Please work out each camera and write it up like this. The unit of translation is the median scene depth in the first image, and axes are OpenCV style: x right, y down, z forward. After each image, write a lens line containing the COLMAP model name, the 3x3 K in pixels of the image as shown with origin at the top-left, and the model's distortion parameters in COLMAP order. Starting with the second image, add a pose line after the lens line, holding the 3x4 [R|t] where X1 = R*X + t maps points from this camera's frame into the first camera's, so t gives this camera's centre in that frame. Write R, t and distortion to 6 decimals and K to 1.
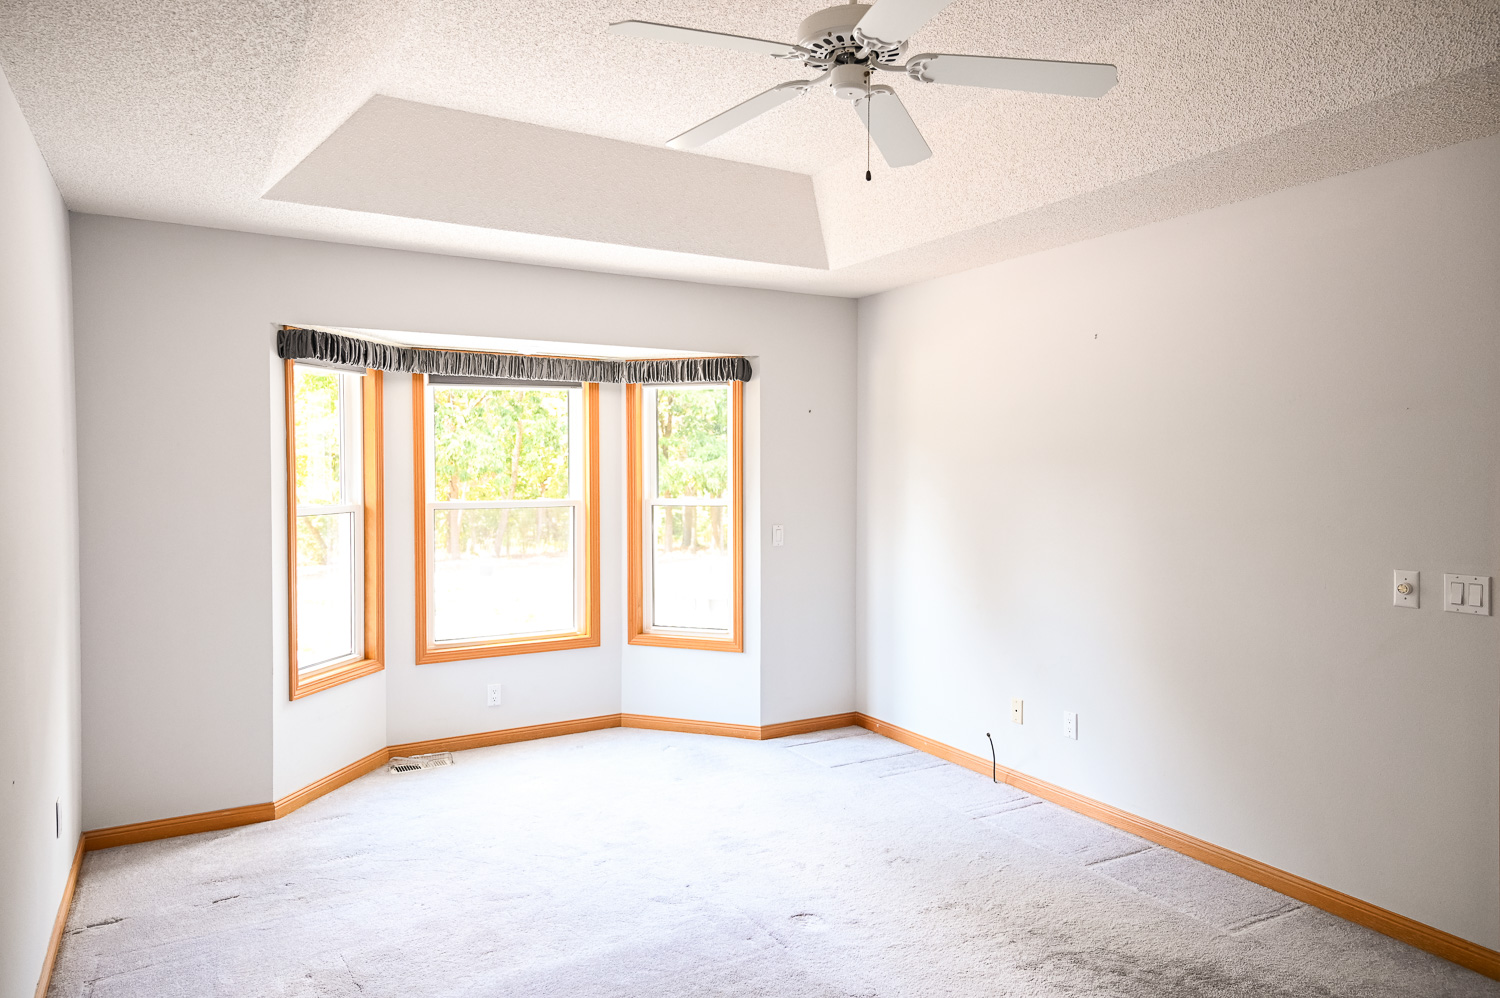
lens RADIAL K [[1023.0, 0, 747.5], [0, 1023.0, 493.3], [0, 0, 1]] dist [0.041280, 0.008410]
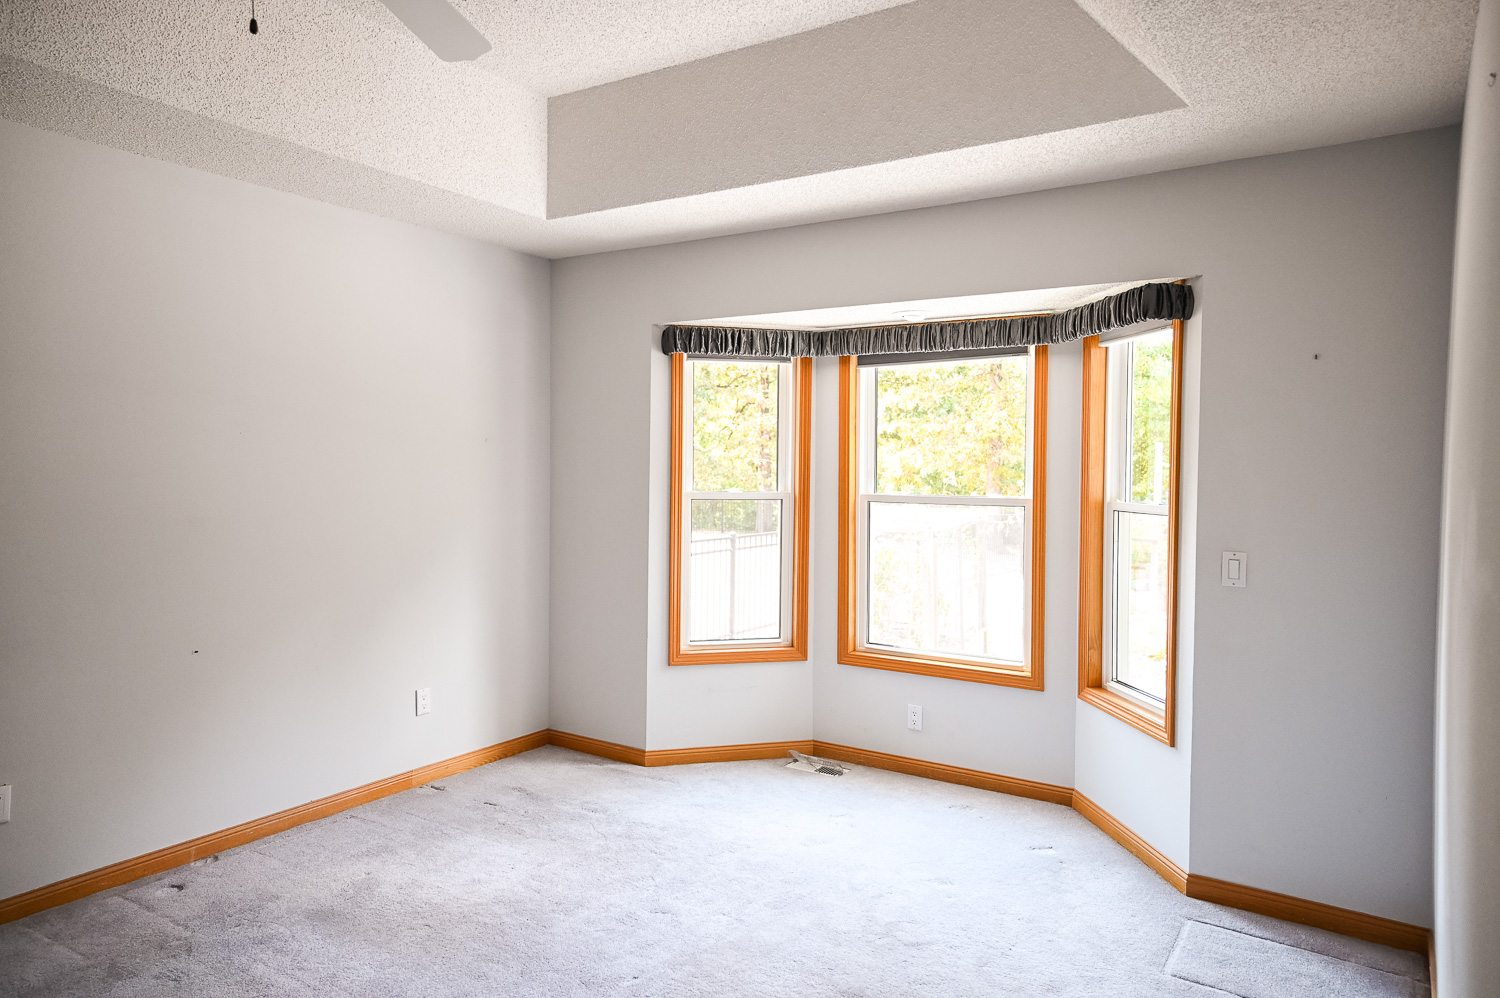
lens RADIAL K [[997.0, 0, 744.9], [0, 997.0, 498.3], [0, 0, 1]] dist [0.042234, 0.006614]
pose [[0.429415, 0.036968, -0.902351, 0.468017], [-0.032625, 0.999145, 0.025407, -0.006514], [0.902518, 0.018529, 0.430253, 0.519559]]
